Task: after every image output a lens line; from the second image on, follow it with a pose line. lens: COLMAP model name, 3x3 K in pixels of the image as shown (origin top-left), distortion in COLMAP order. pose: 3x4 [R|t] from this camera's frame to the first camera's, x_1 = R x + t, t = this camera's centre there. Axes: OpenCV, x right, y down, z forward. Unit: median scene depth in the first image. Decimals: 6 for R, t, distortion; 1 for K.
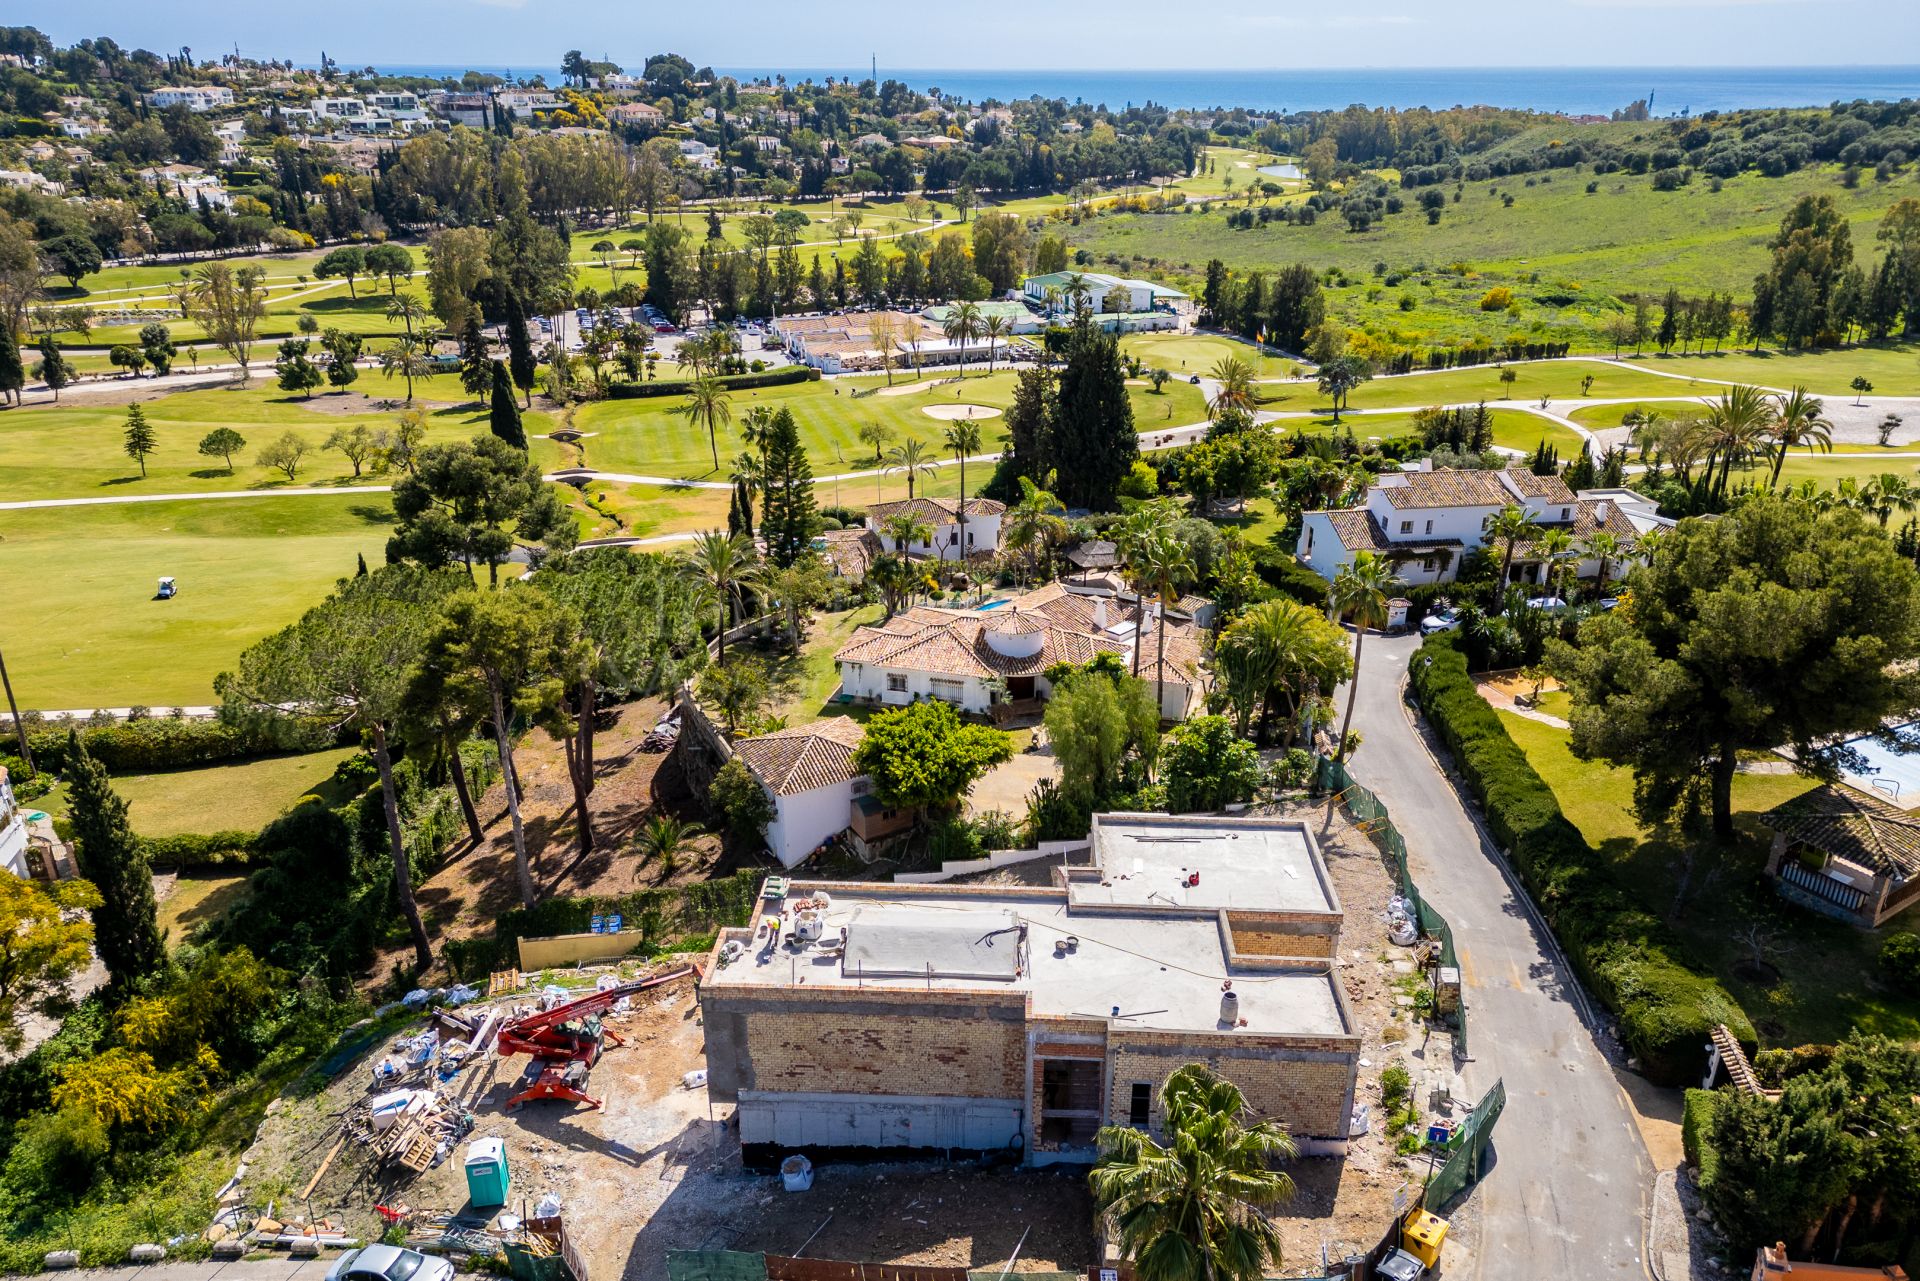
lens RADIAL K [[1318.2, 0, 960.0], [0, 1318.2, 640.5], [0, 0, 1]] dist [0.065089, -0.061665]
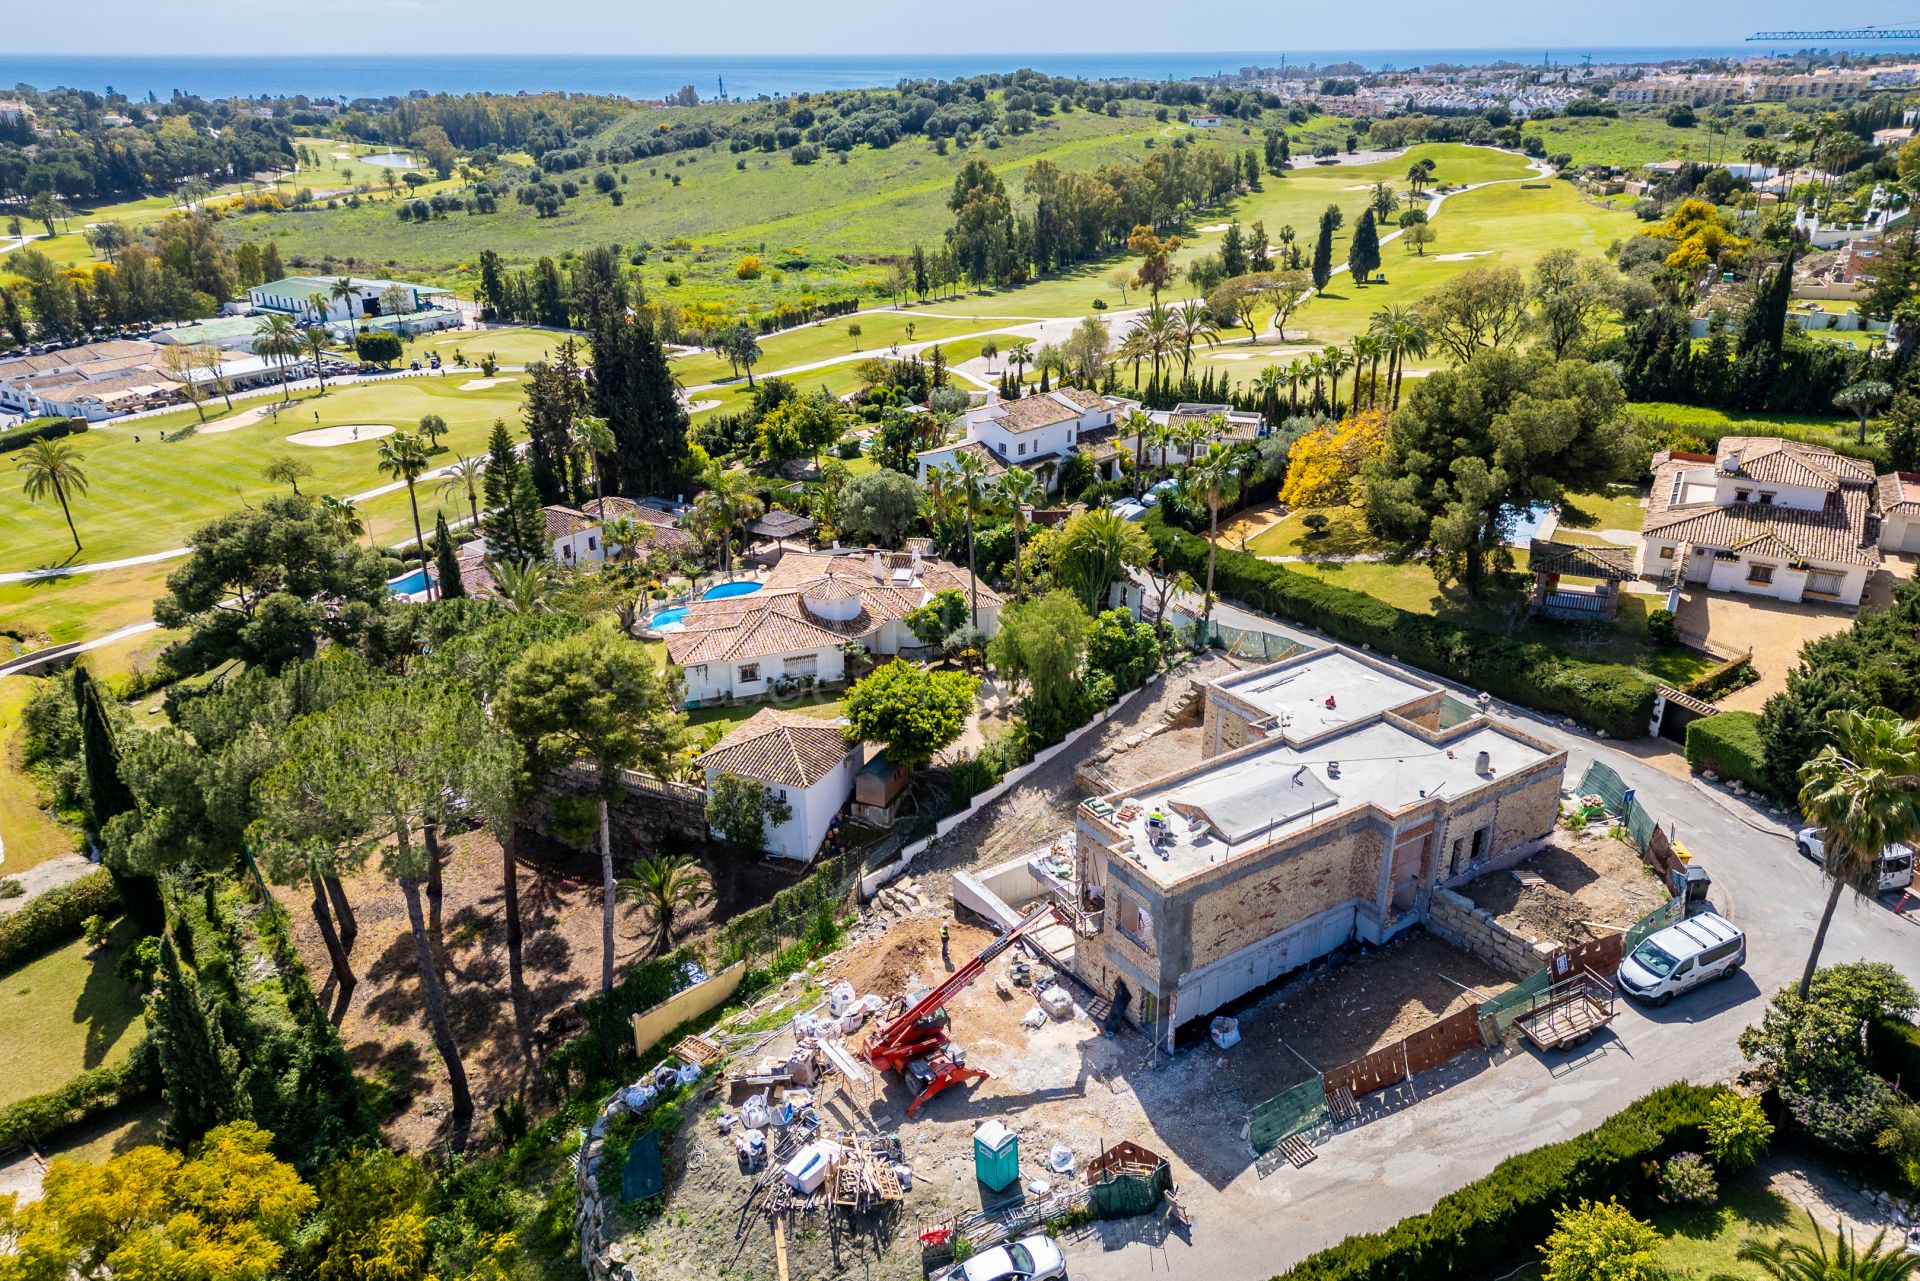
lens RADIAL K [[1318.2, 0, 960.0], [0, 1318.2, 640.5], [0, 0, 1]] dist [0.065089, -0.061665]
pose [[0.811635, -0.240516, 0.532354, -0.115221], [0.235747, 0.968662, 0.078216, -0.008276], [-0.534483, 0.062018, 0.842901, 0.021815]]
